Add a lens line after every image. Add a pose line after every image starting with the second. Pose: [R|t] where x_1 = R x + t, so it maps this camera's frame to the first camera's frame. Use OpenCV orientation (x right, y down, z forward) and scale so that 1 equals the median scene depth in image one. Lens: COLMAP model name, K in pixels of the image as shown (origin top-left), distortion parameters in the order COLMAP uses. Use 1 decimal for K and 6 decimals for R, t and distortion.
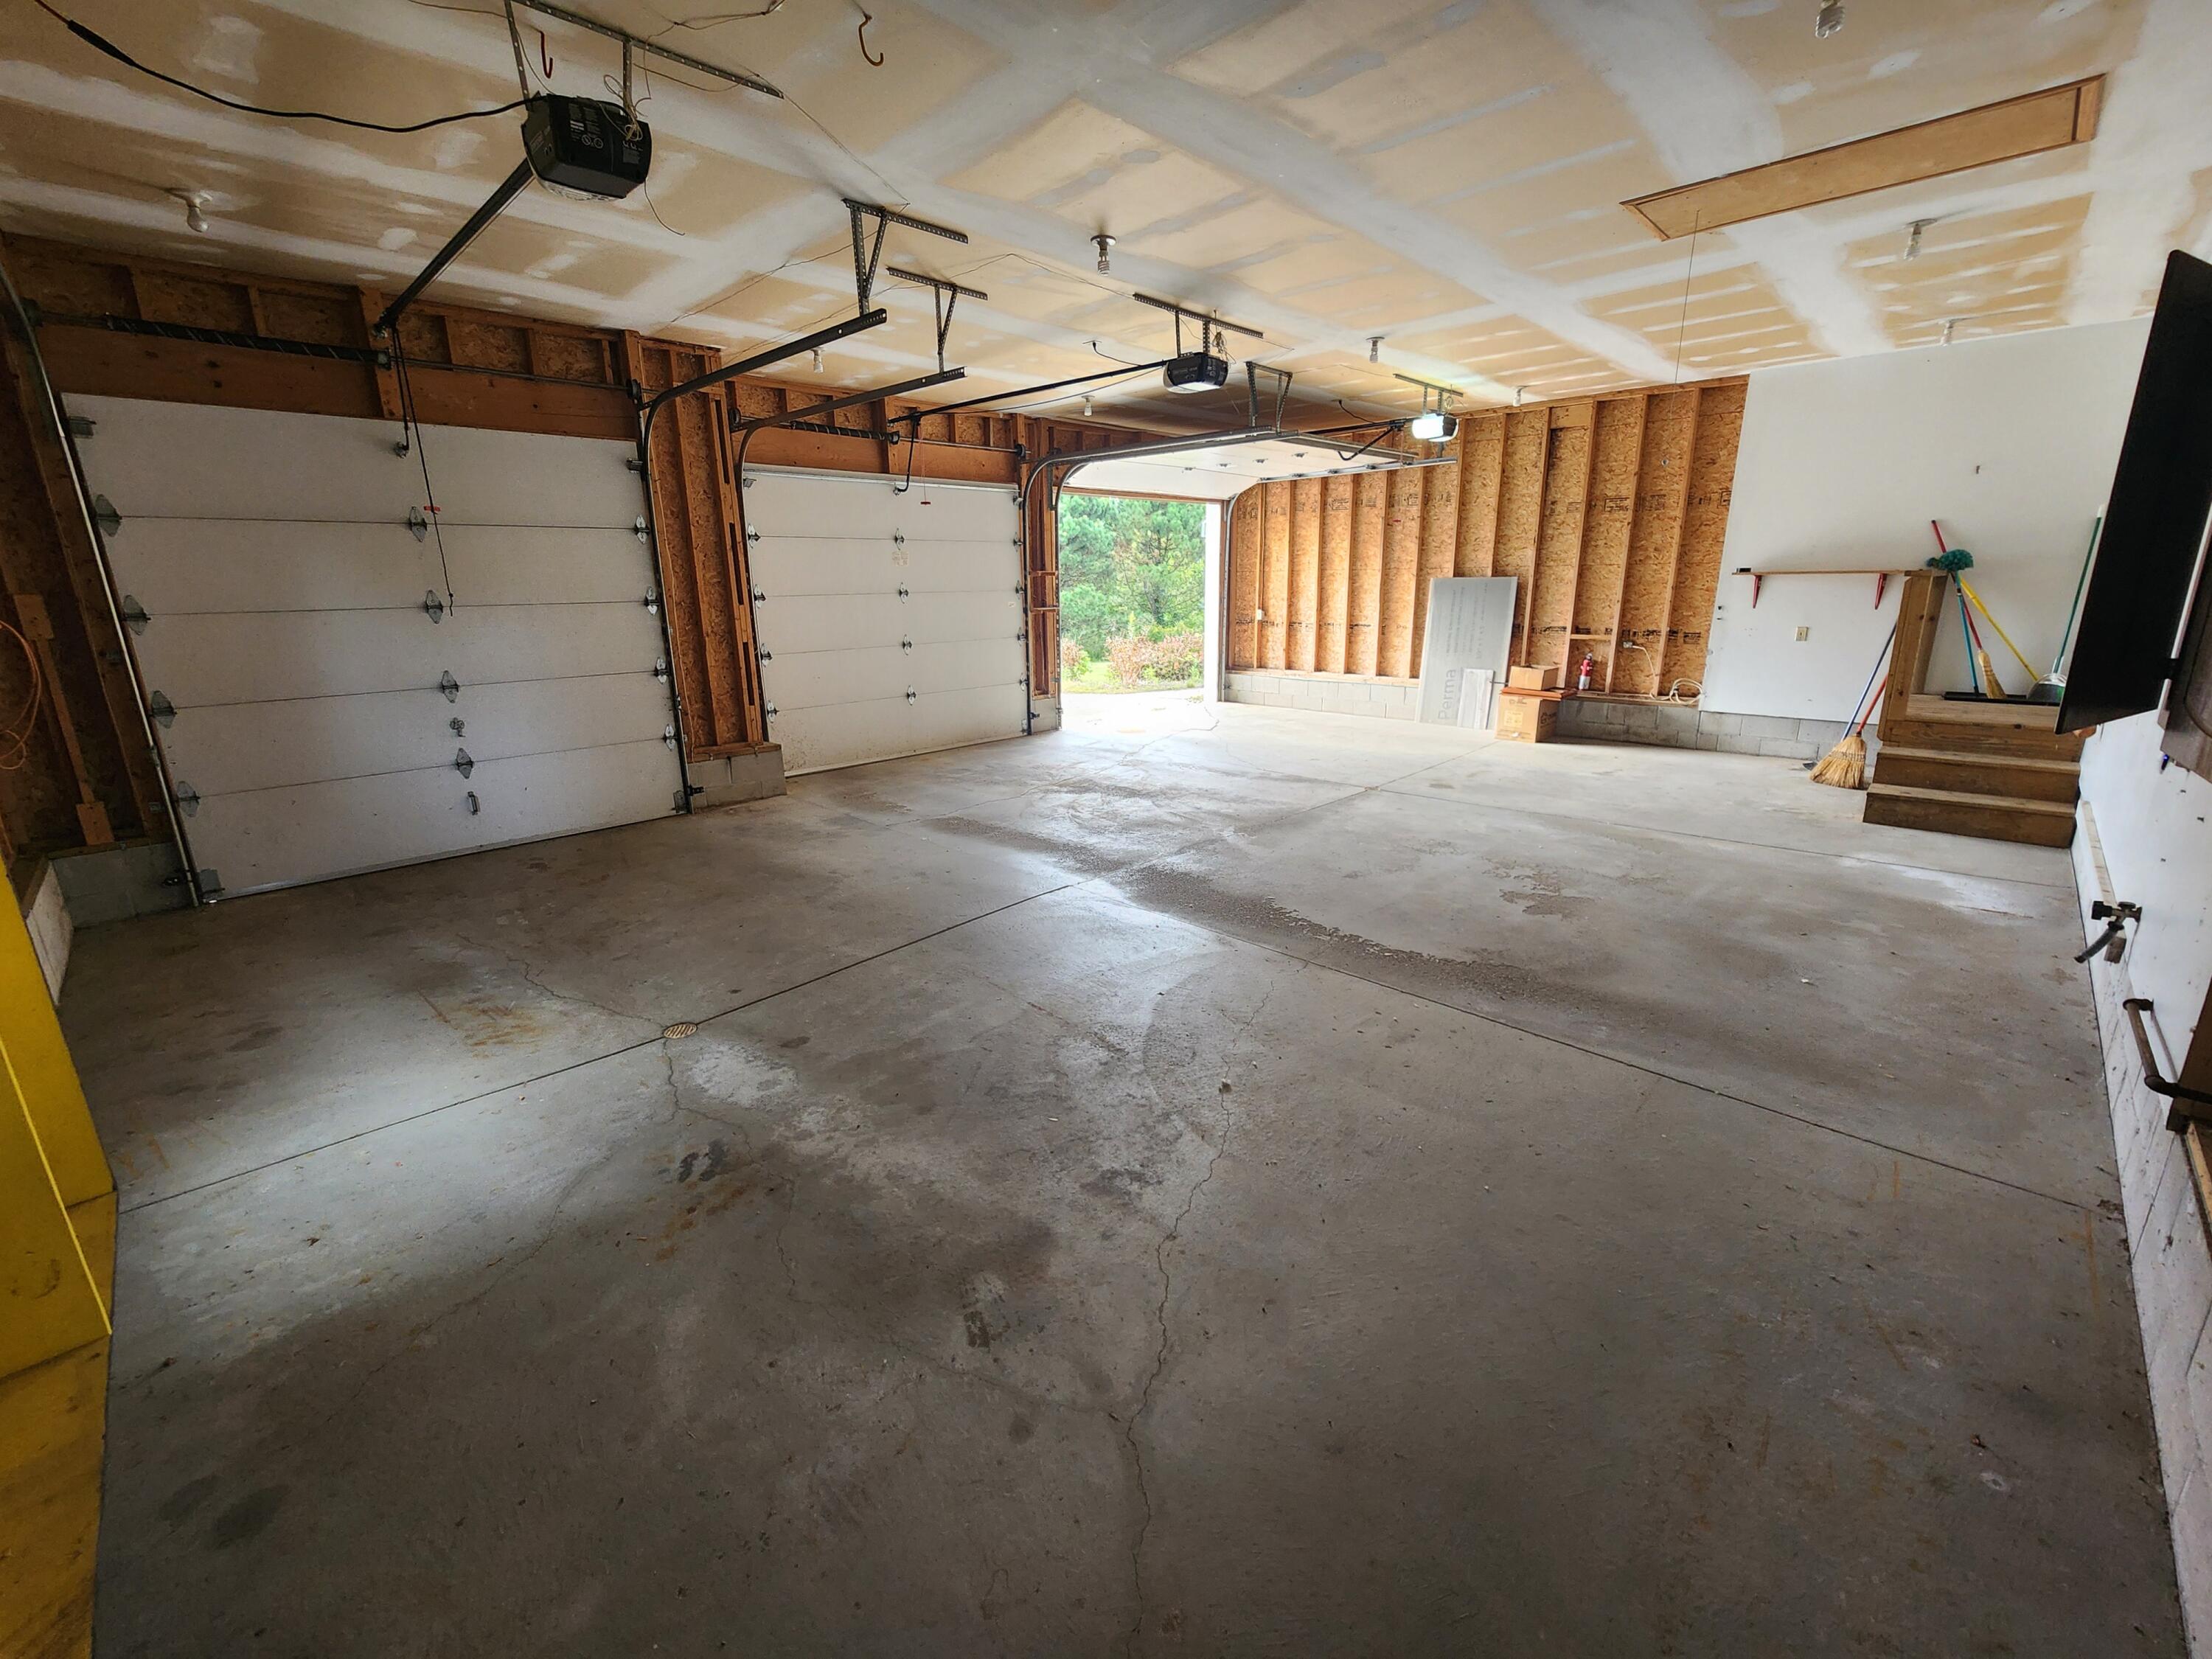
lens RADIAL K [[907.1, 0, 1111.6], [0, 907.1, 821.5], [0, 0, 1]] dist [-0.001580, -0.000240]
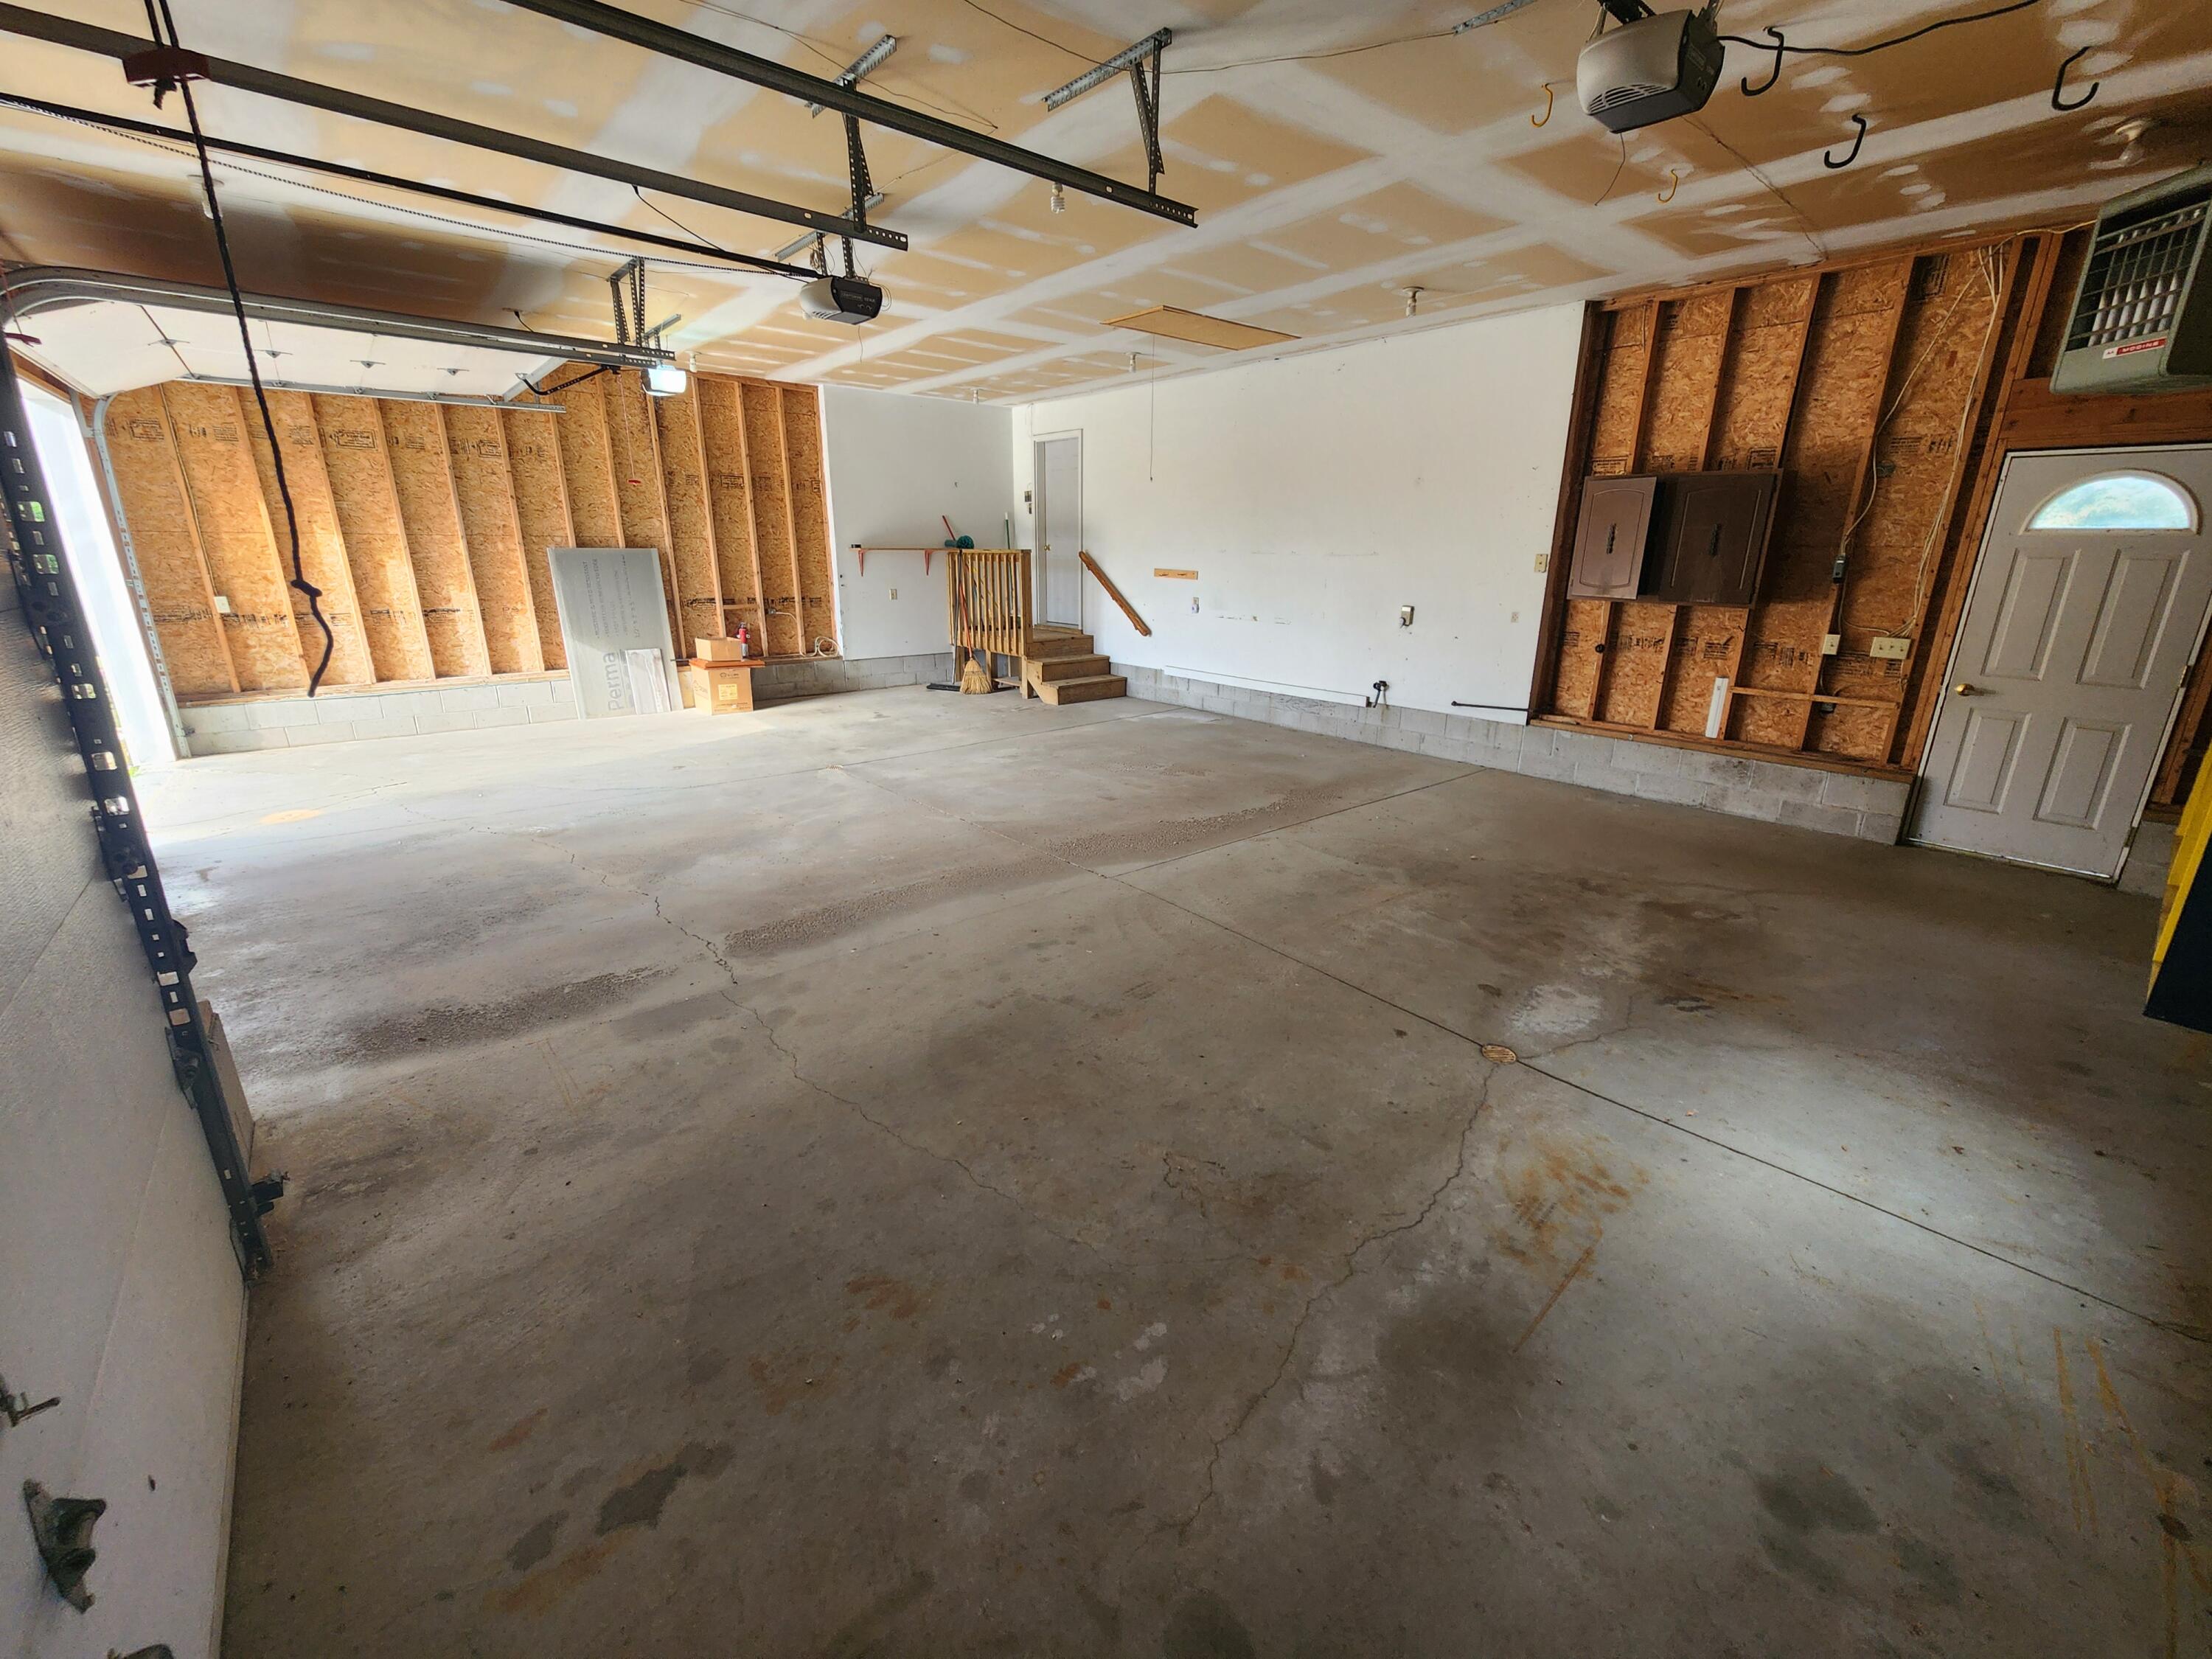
lens RADIAL K [[907.1, 0, 1111.6], [0, 907.1, 821.5], [0, 0, 1]] dist [-0.001580, -0.000240]
pose [[0.094842, -0.273993, 0.957044, -1.151942], [0.247898, 0.937593, 0.243858, -0.263950], [-0.964133, 0.214121, 0.156845, 1.037328]]
